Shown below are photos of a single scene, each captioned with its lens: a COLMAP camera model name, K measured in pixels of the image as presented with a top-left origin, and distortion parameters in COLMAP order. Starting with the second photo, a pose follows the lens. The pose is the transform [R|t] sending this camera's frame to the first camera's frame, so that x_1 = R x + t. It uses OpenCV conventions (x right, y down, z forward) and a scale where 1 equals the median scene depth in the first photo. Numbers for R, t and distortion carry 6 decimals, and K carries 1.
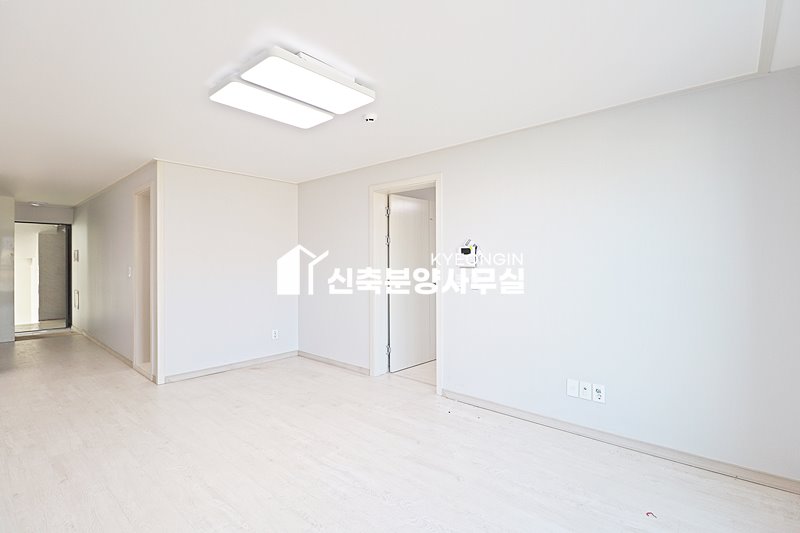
lens RADIAL K [[369.9, 0, 396.3], [0, 369.9, 263.8], [0, 0, 1]] dist [-0.014567, -0.007306]
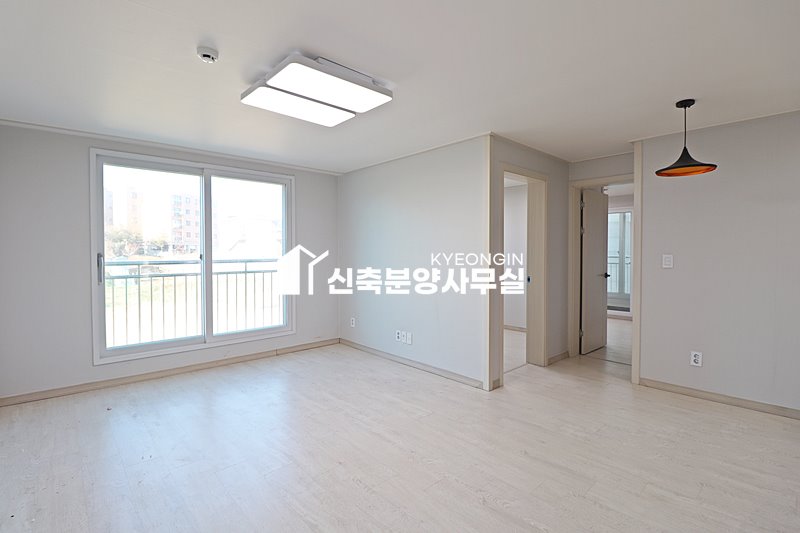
lens RADIAL K [[369.9, 0, 402.0], [0, 369.9, 258.6], [0, 0, 1]] dist [-0.014567, -0.007306]
pose [[-0.995382, 0.004076, 0.095905, -0.514861], [0.005898, 0.999807, 0.018722, -0.004725], [-0.095810, 0.019201, -0.995214, 1.664005]]
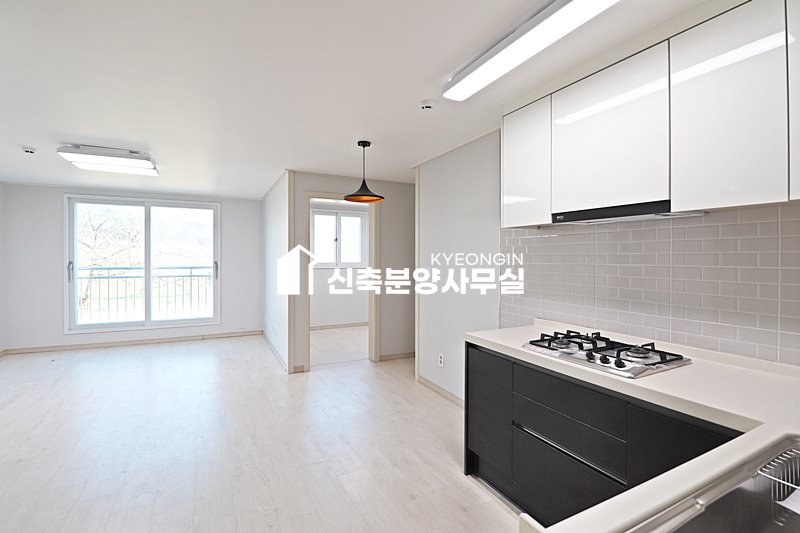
lens RADIAL K [[369.9, 0, 406.4], [0, 369.9, 259.9], [0, 0, 1]] dist [-0.014567, -0.007306]
pose [[-0.938002, 0.000303, 0.346630, -1.707605], [0.001810, 0.999990, 0.004024, -0.019706], [-0.346625, 0.004402, -0.937993, 1.695139]]
